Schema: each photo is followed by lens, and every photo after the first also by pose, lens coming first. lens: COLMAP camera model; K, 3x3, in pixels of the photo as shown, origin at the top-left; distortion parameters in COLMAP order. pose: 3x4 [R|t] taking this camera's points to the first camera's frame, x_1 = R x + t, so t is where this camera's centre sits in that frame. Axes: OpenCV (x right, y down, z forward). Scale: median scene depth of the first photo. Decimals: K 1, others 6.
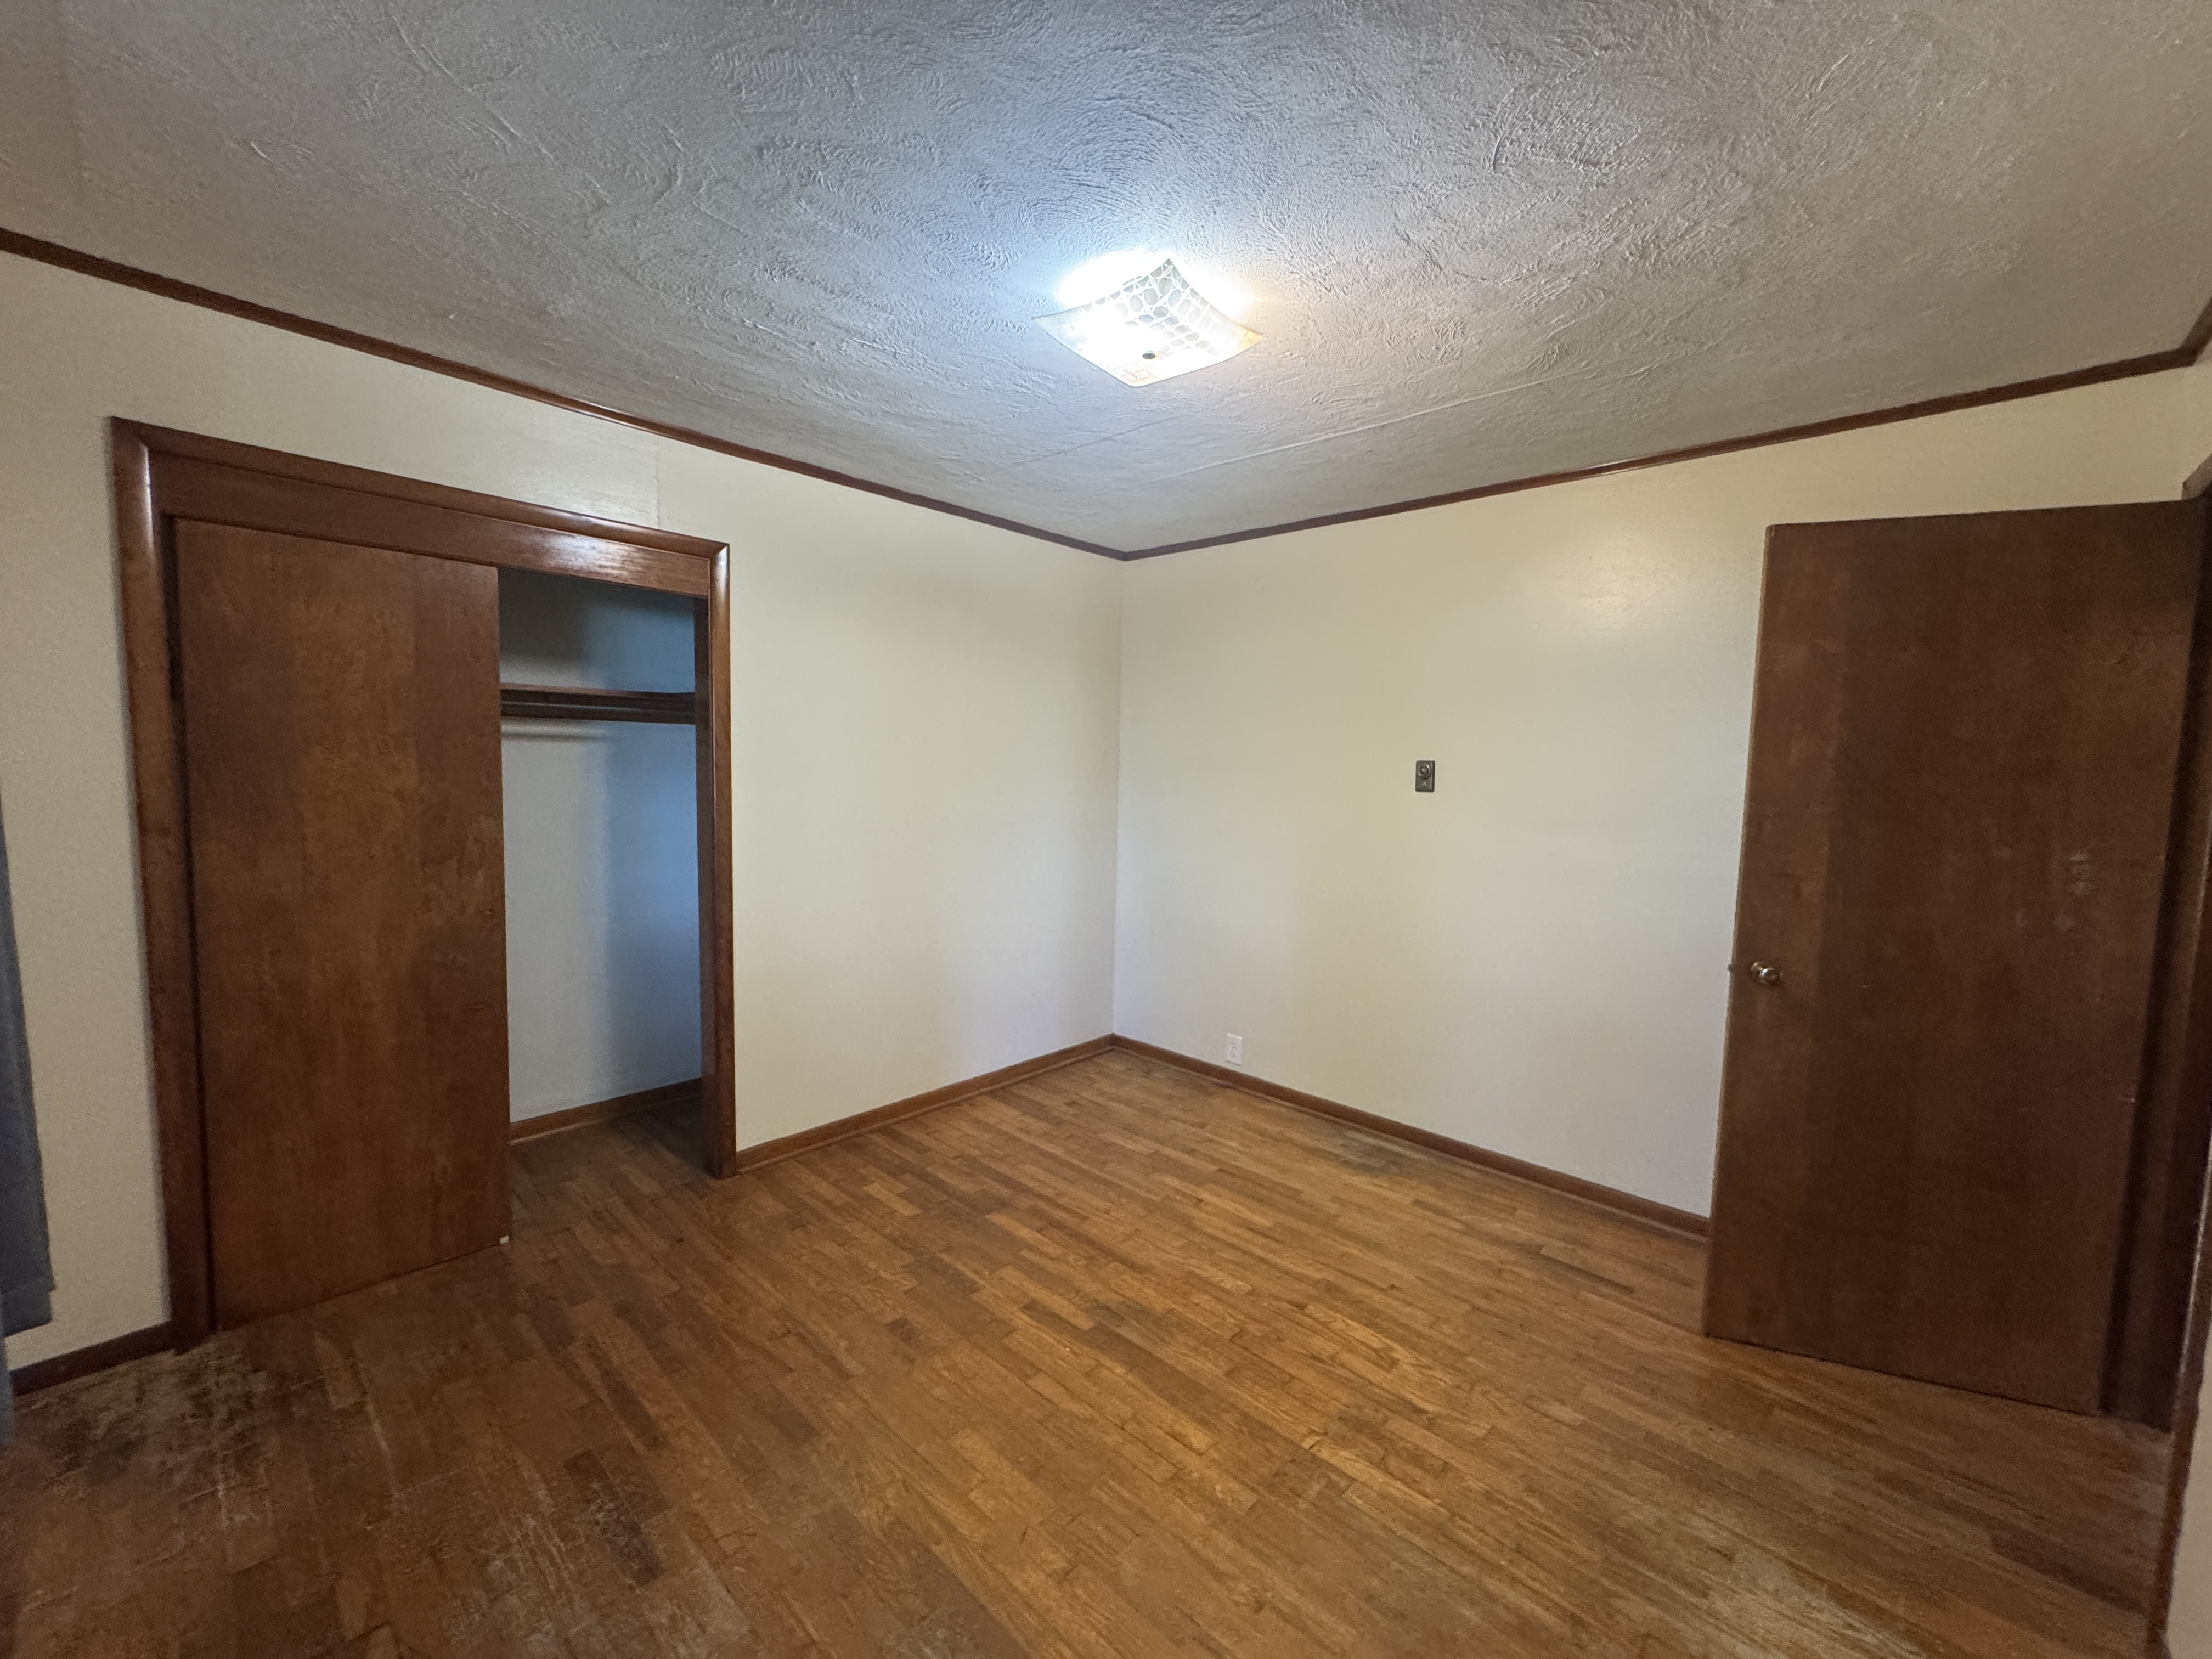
lens RADIAL K [[883.6, 0, 1106.6], [0, 883.6, 823.0], [0, 0, 1]] dist [-0.002616, 0.000347]
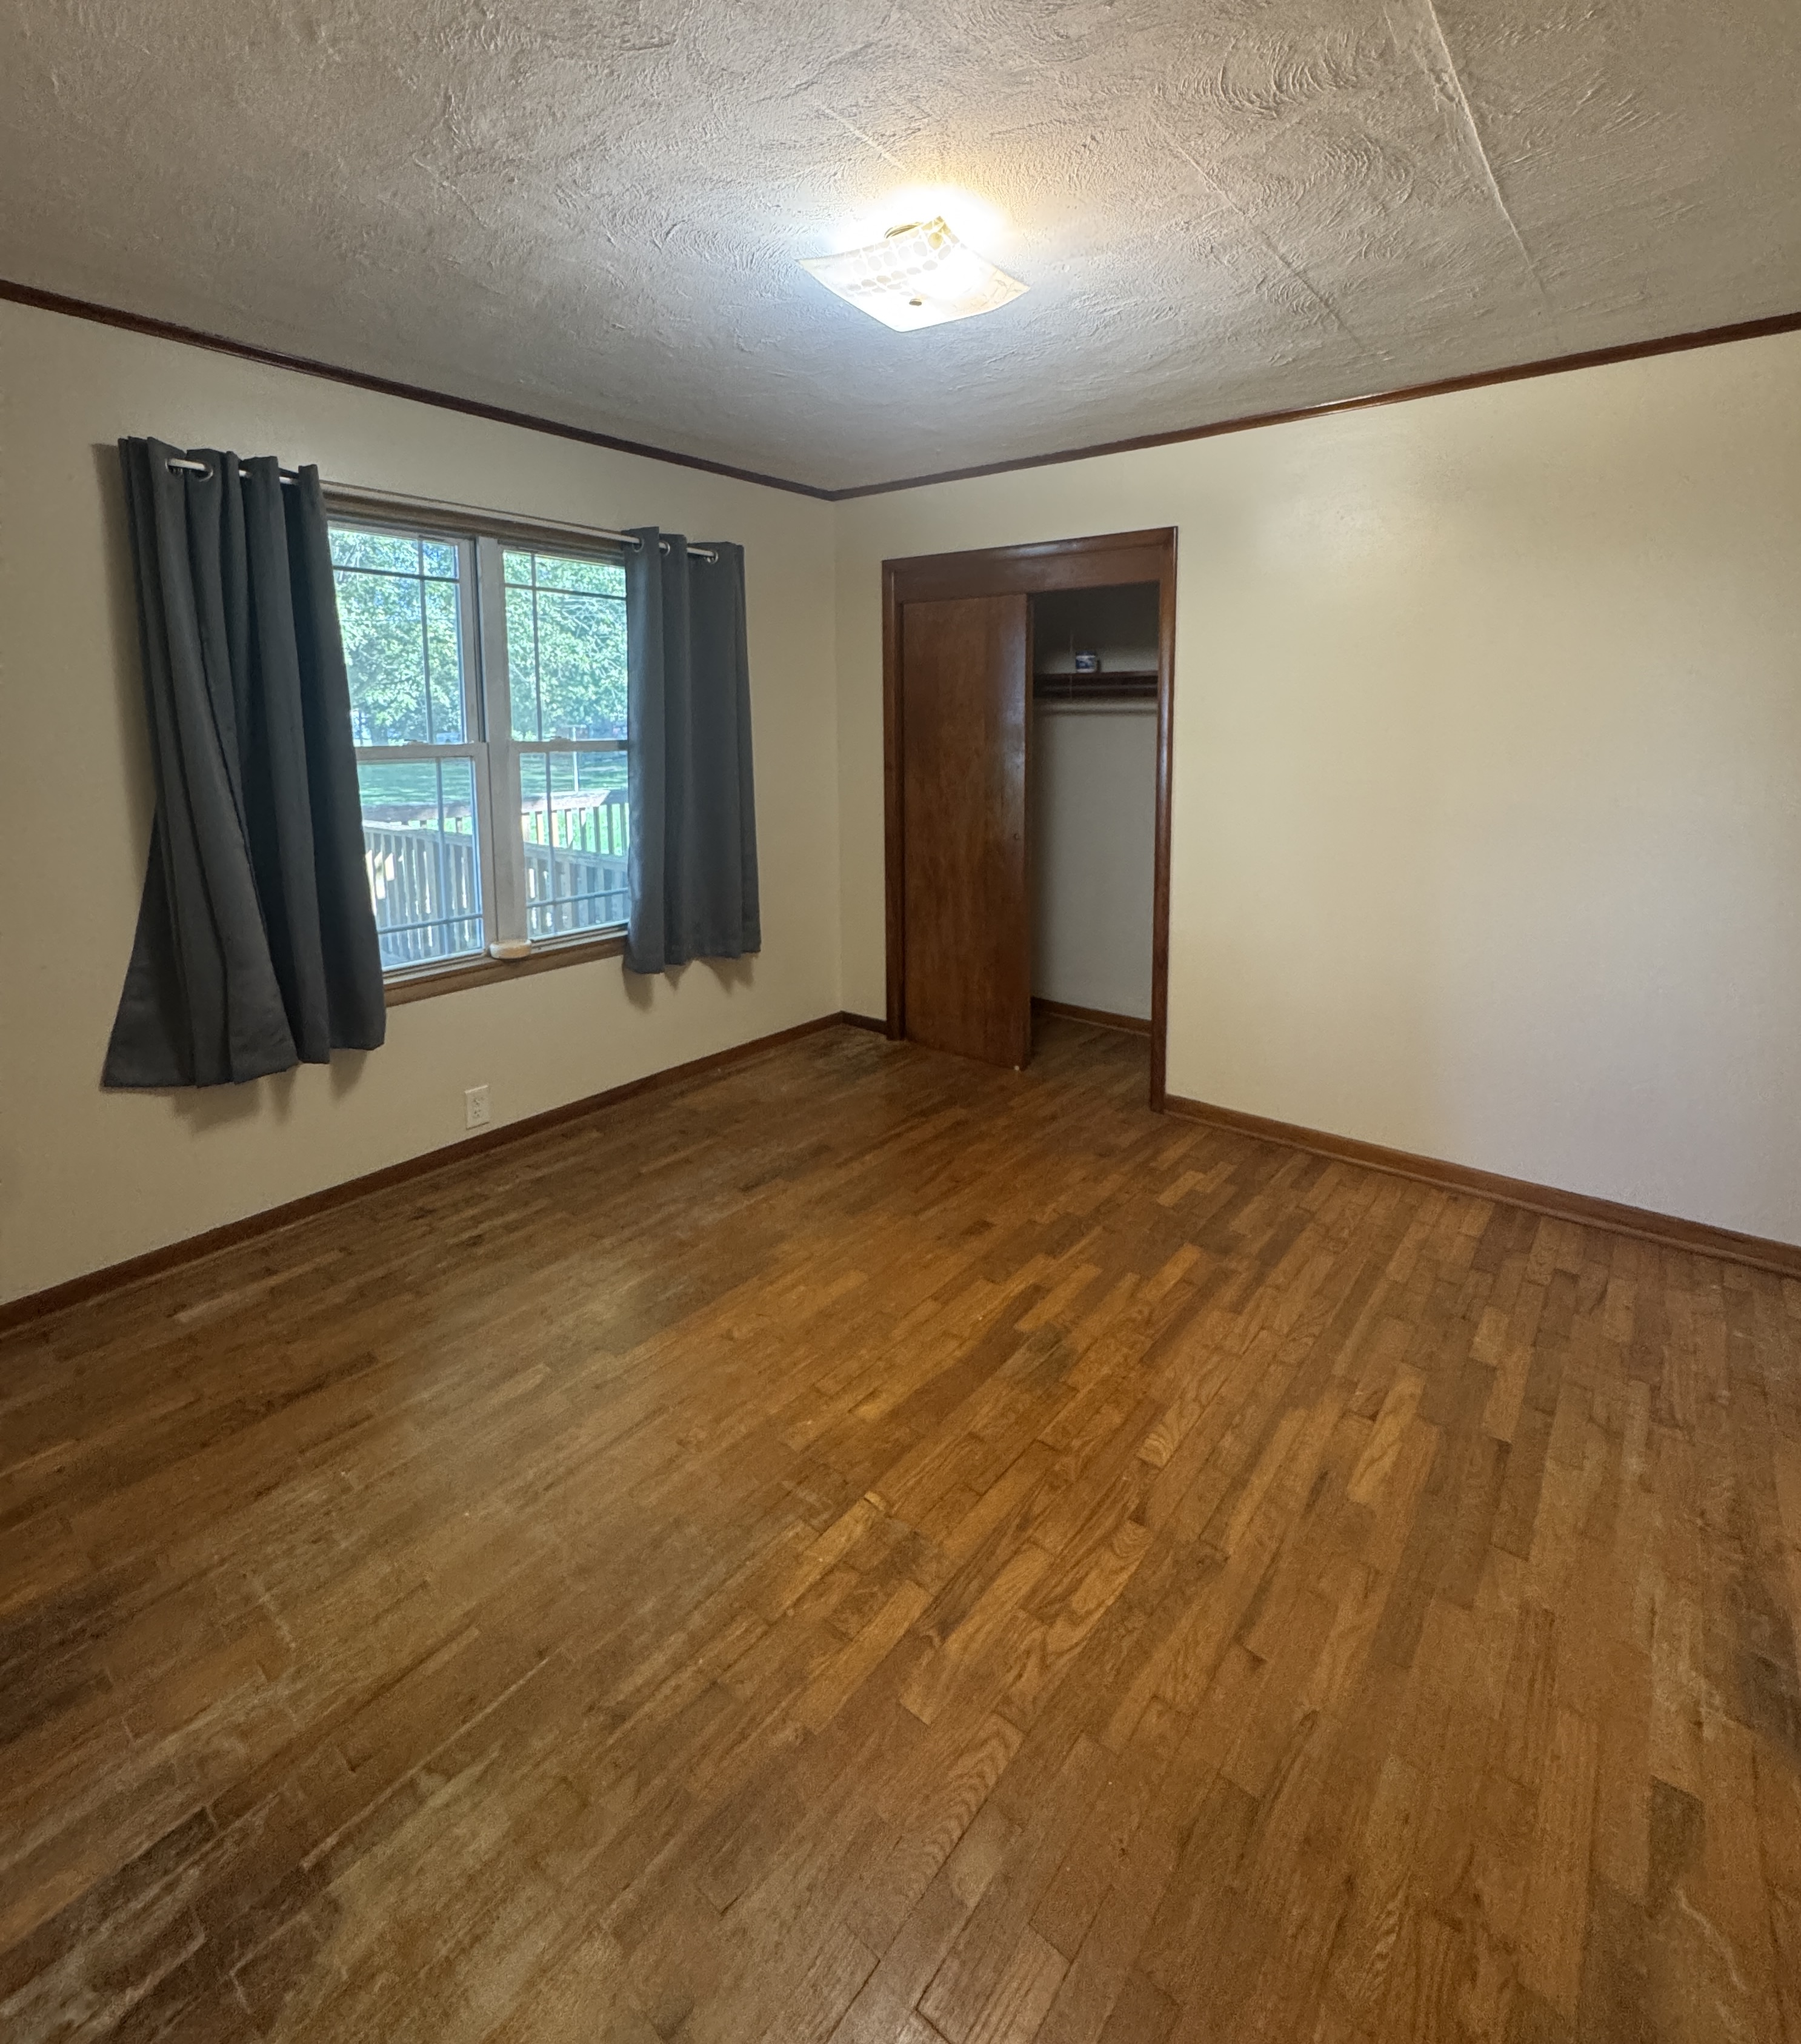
lens RADIAL K [[942.0, 0, 900.5], [0, 942.0, 1022.0], [0, 0, 1]] dist [0.002961, 0.000097]
pose [[0.074164, 0.278750, -0.957496, 0.745829], [-0.068117, 0.959314, 0.274003, 0.003919], [0.994917, 0.044900, 0.090134, 0.703069]]
